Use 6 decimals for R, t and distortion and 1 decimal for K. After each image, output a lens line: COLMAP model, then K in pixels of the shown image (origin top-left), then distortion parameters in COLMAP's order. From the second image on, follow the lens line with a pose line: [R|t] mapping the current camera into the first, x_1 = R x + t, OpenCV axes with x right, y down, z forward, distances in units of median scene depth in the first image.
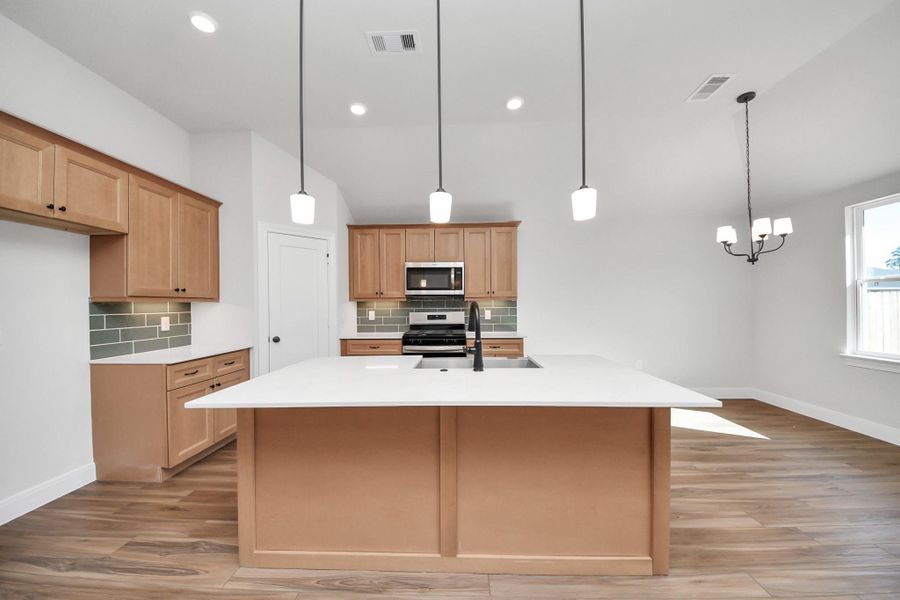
lens RADIAL K [[320.1, 0, 449.0], [0, 320.1, 304.2], [0, 0, 1]] dist [0.013956, -0.003383]
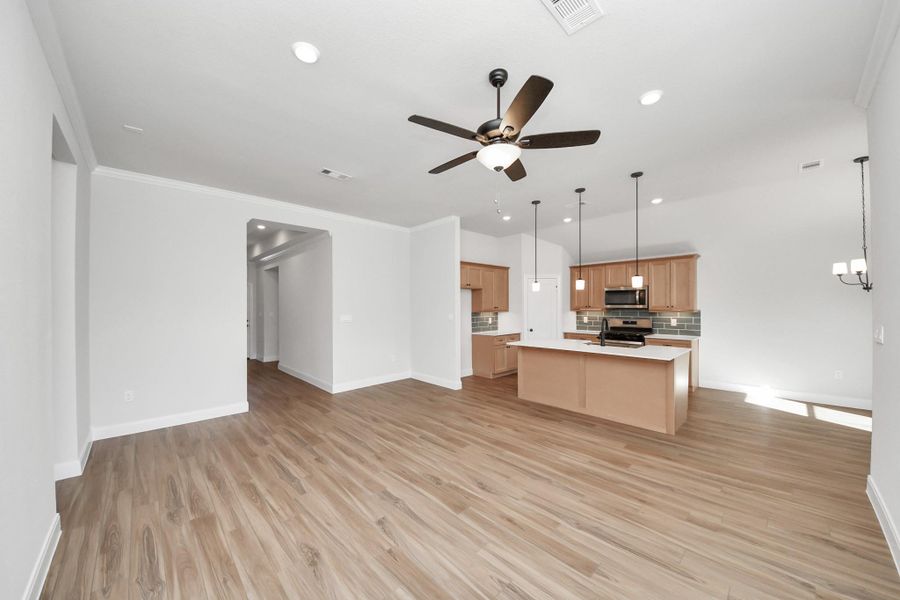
lens RADIAL K [[320.1, 0, 448.1], [0, 320.1, 302.8], [0, 0, 1]] dist [0.013956, -0.003383]
pose [[0.717087, -0.001214, -0.696983, 0.527555], [-0.001060, 0.999995, -0.002832, -0.061111], [0.696983, 0.002770, 0.717082, -0.870345]]
